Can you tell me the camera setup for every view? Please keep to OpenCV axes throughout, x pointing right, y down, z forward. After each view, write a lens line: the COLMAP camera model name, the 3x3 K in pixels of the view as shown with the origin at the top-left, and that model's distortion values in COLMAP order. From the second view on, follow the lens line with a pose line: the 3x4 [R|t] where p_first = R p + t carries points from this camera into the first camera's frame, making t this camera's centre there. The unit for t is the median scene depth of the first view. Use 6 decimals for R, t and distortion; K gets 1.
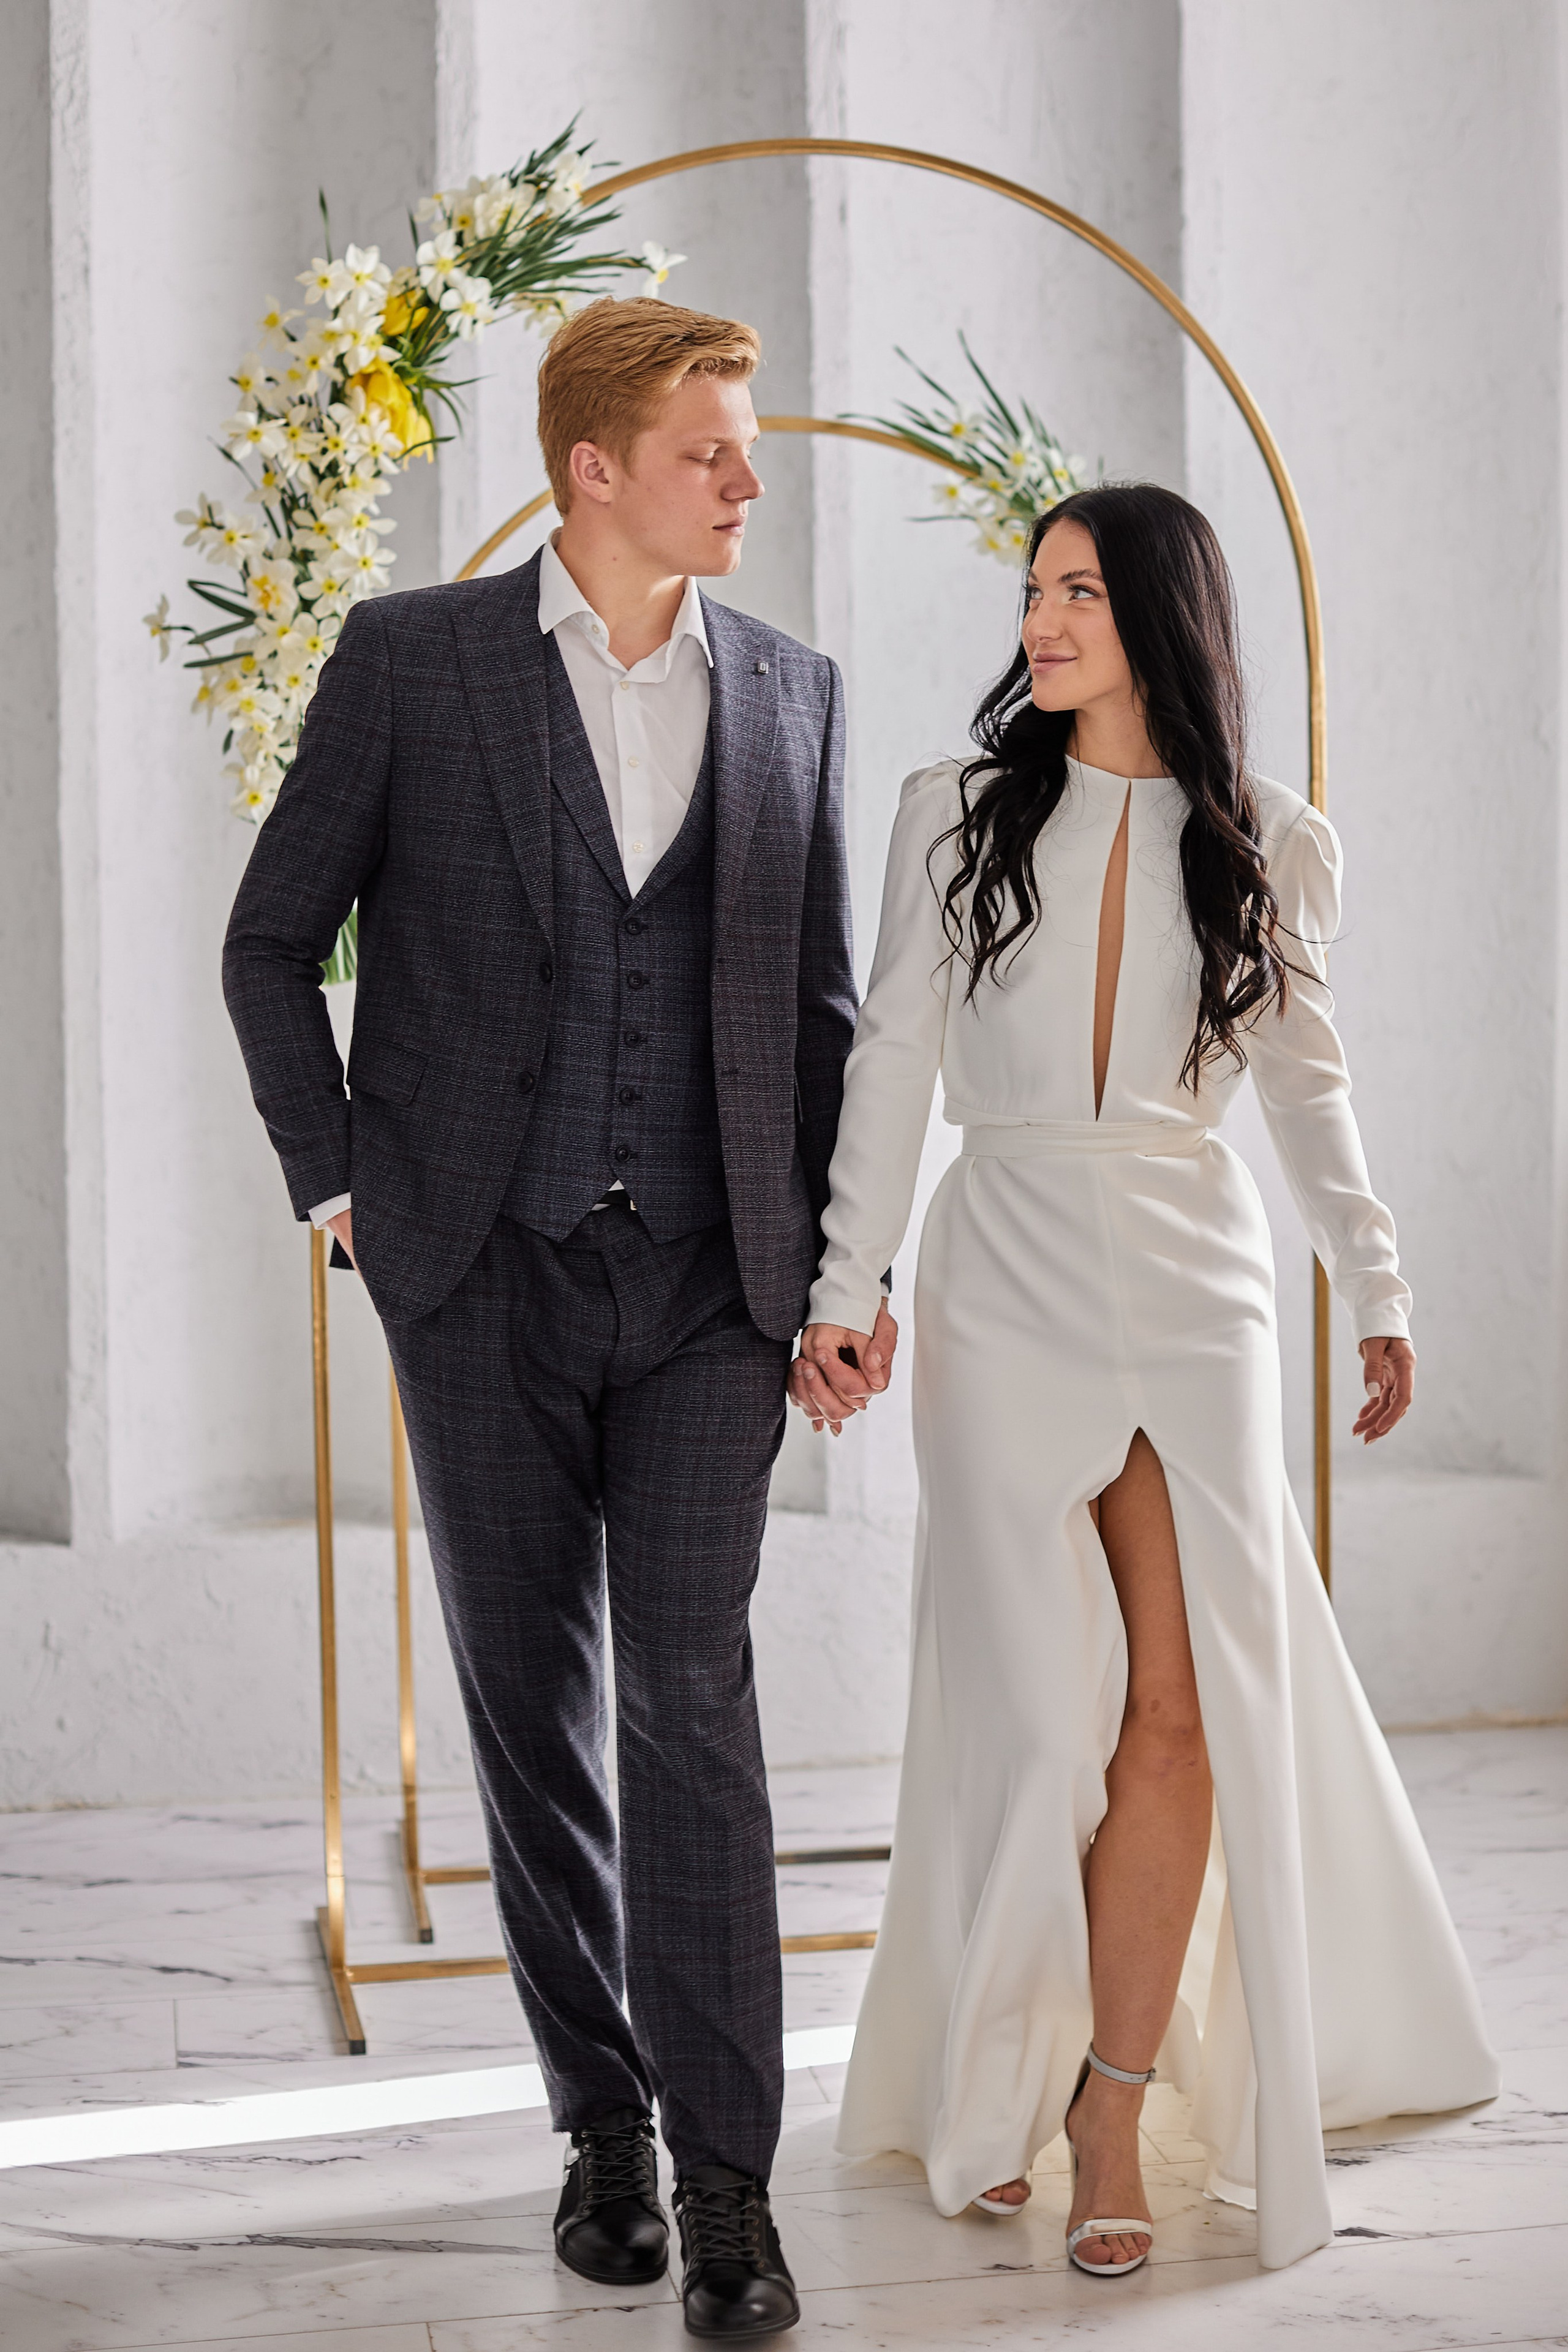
lens RADIAL K [[3549.4, 0, 807.7], [0, 3549.4, 1068.3], [0, 0, 1]] dist [-0.156835, 0.243758]
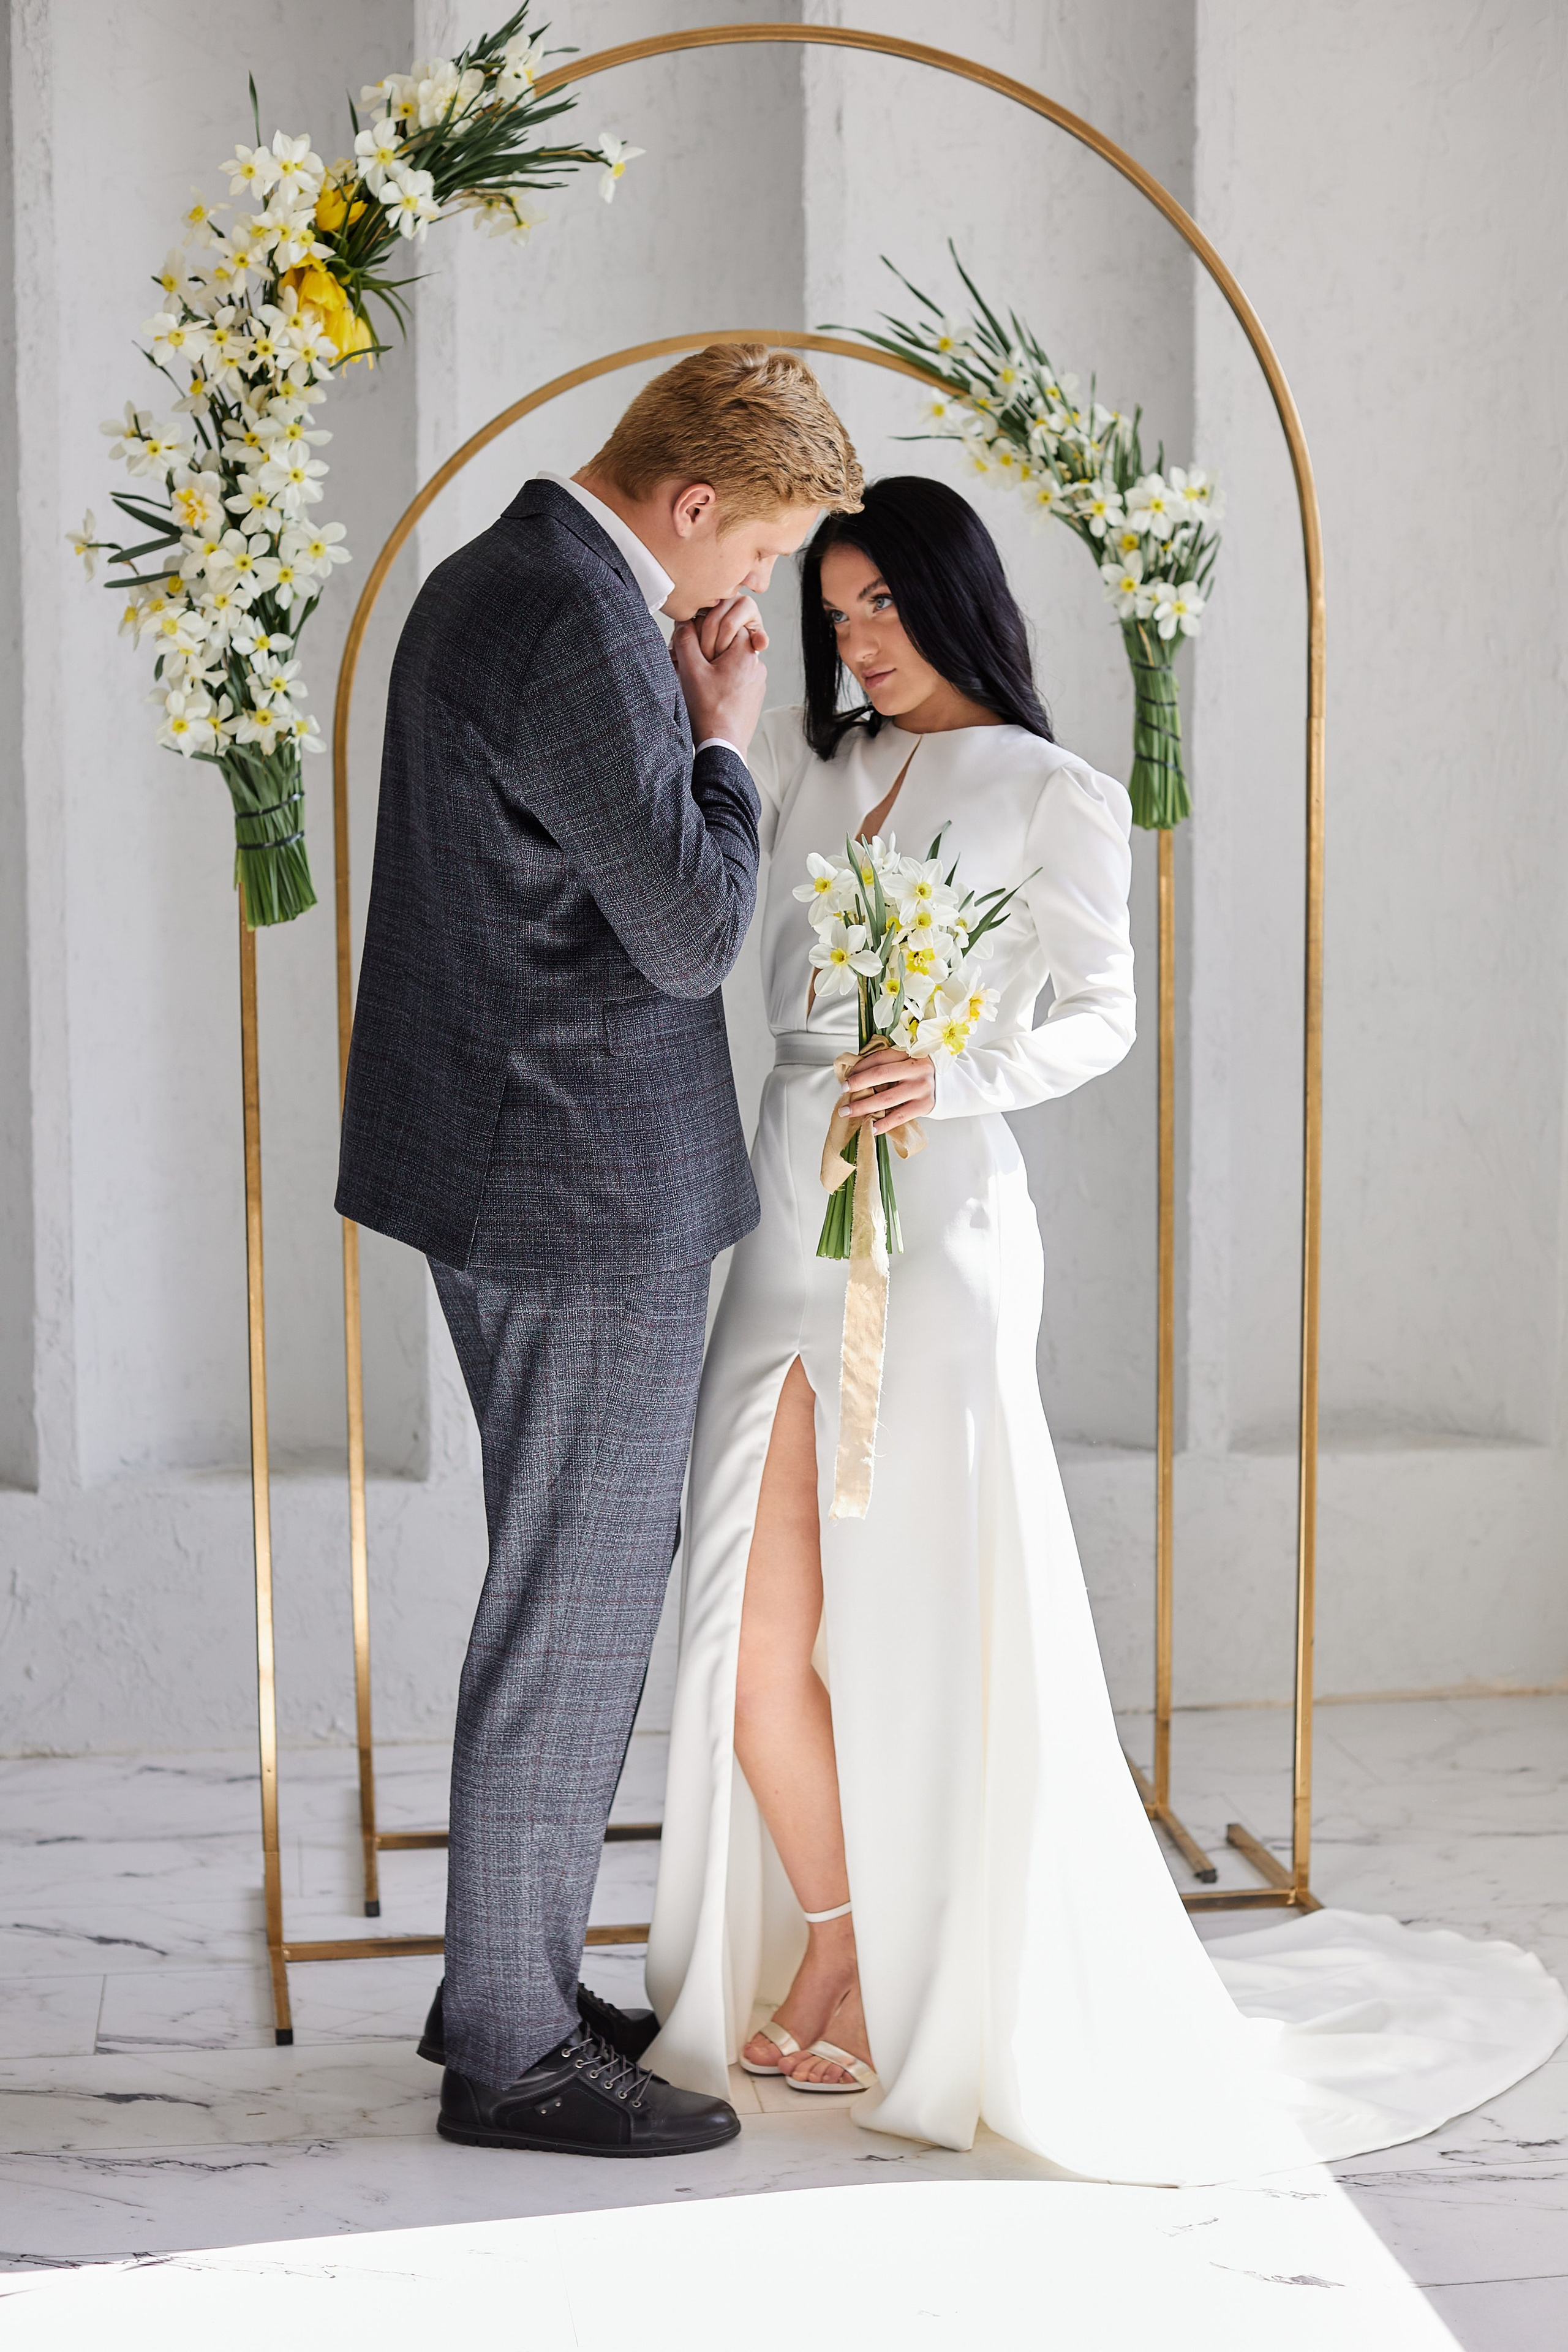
lens RADIAL K [[3311.2, 0, 777.8], [0, 3311.2, 1202.9], [0, 0, 1]] dist [-0.163412, 0.317921]
pose [[0.999435, 0.012604, -0.031161, 0.031518], [-0.010655, 0.998024, 0.061918, -0.005343], [0.031880, -0.061551, 0.997595, 0.119626]]
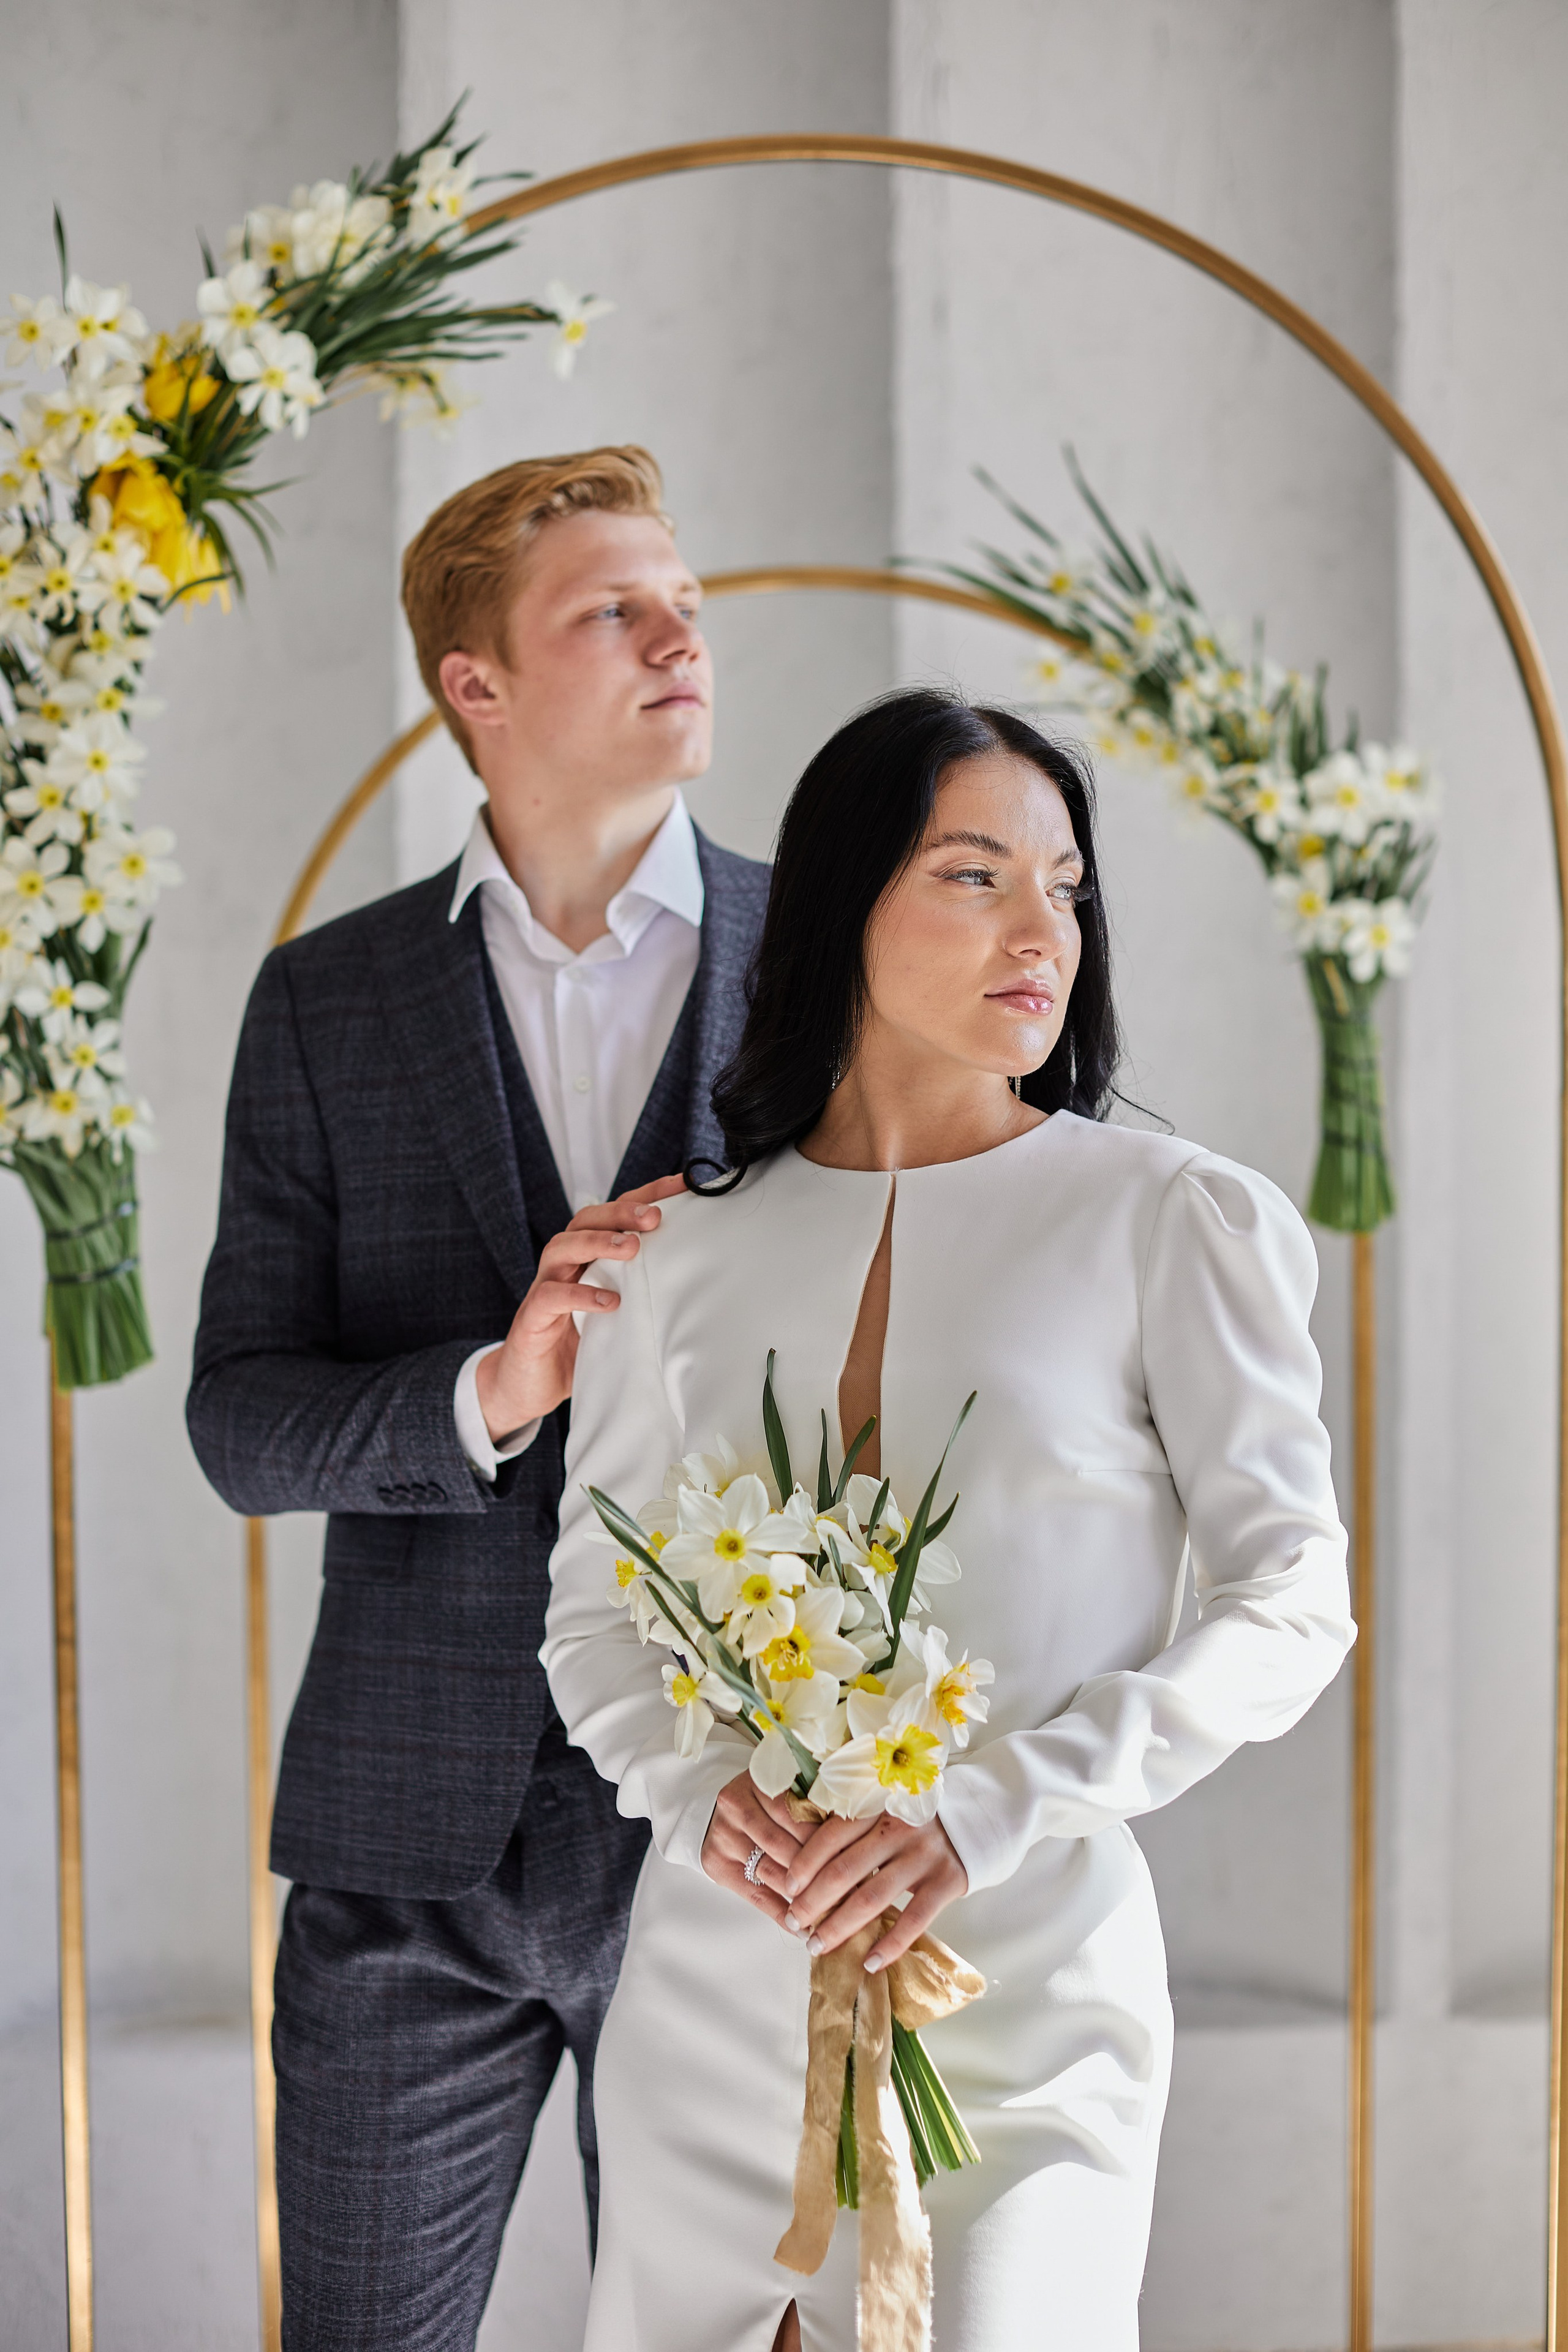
lens RADIAL K [[3234.1, 0, 772.2], [0, 3234.1, 1216.0], [0, 0, 1]] dist [-0.141866, 0.128696]
pose [[0.994801, 0.013012, -0.101007, 0.058768], [-0.014928, 0.999722, -0.018235, -0.048221], [0.100742, 0.019648, 0.994719, 0.409787]]
